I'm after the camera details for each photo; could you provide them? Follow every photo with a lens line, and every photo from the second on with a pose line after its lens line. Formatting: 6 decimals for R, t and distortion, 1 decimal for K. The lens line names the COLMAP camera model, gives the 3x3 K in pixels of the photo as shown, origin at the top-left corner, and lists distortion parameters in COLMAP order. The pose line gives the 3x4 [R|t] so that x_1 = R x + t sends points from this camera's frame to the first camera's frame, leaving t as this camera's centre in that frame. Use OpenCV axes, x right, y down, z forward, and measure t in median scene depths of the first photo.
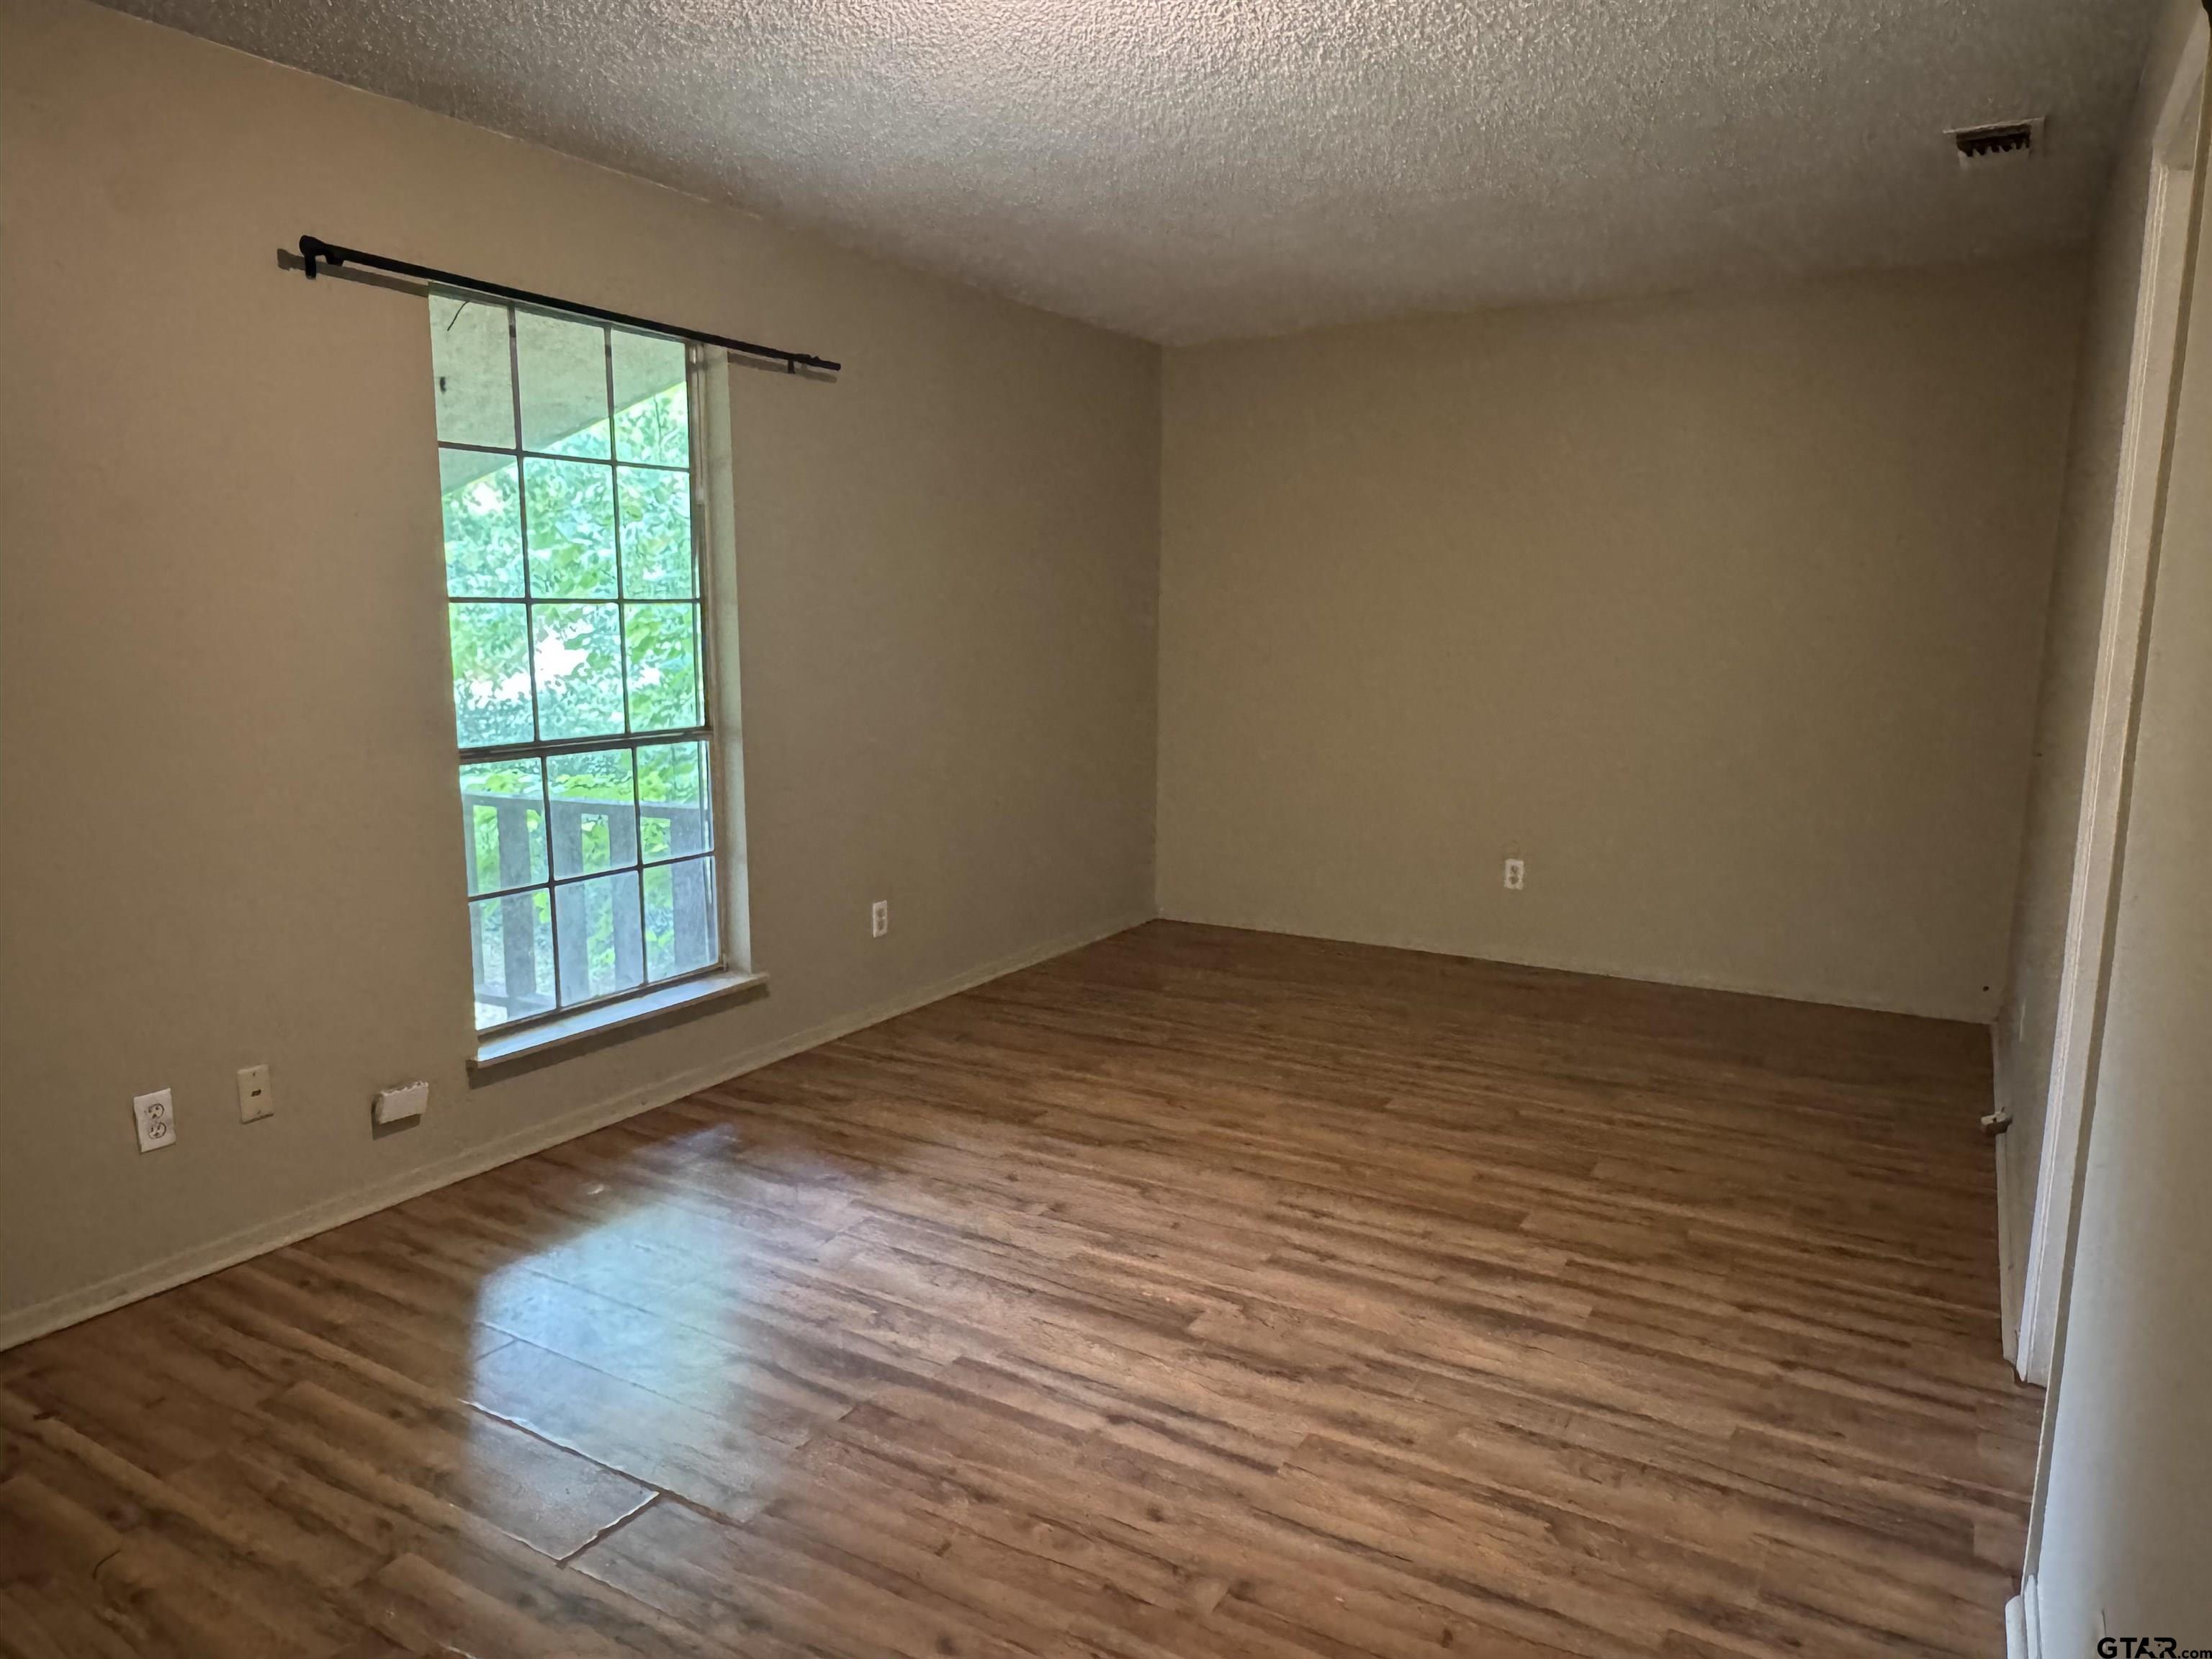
lens RADIAL K [[1460.2, 0, 1100.2], [0, 1460.2, 848.4], [0, 0, 1]] dist [-0.011611, 0.012192]
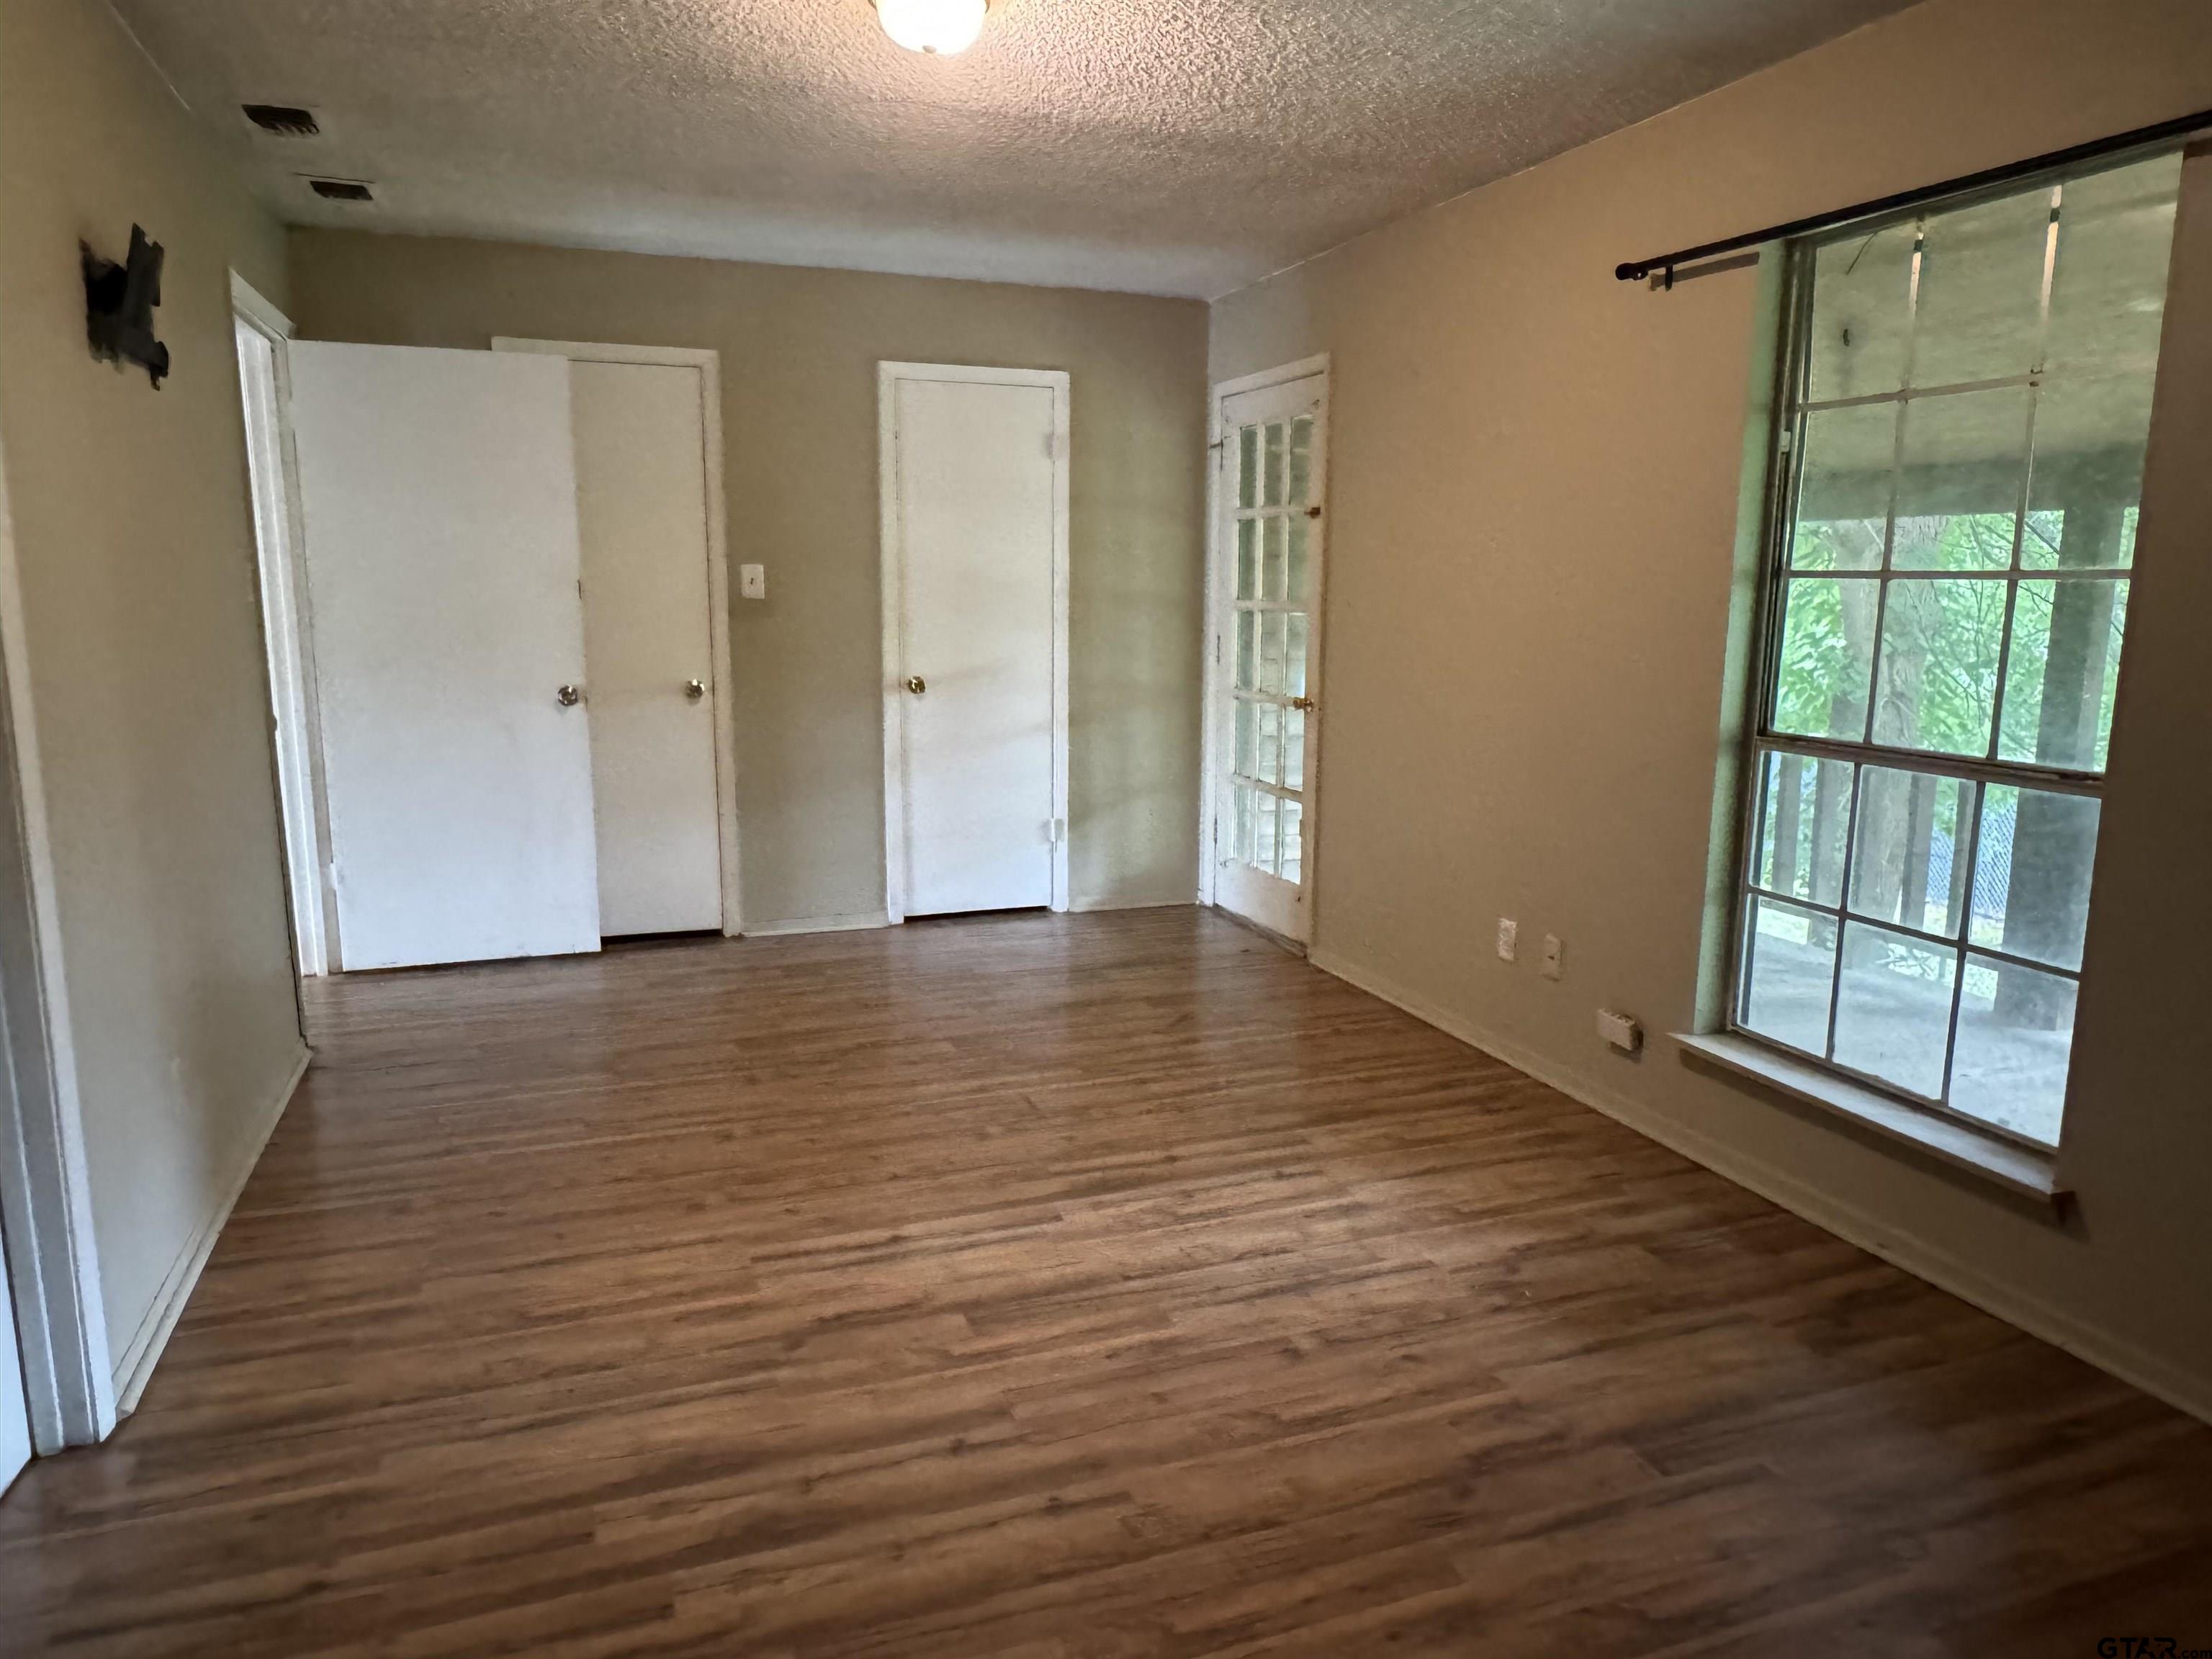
lens RADIAL K [[1460.2, 0, 1109.0], [0, 1460.2, 822.1], [0, 0, 1]] dist [-0.011611, 0.012192]
pose [[-0.623947, 0.116274, -0.772768, 0.671628], [-0.143877, 0.954872, 0.259842, -0.233297], [0.768108, 0.273311, -0.579061, 1.470757]]
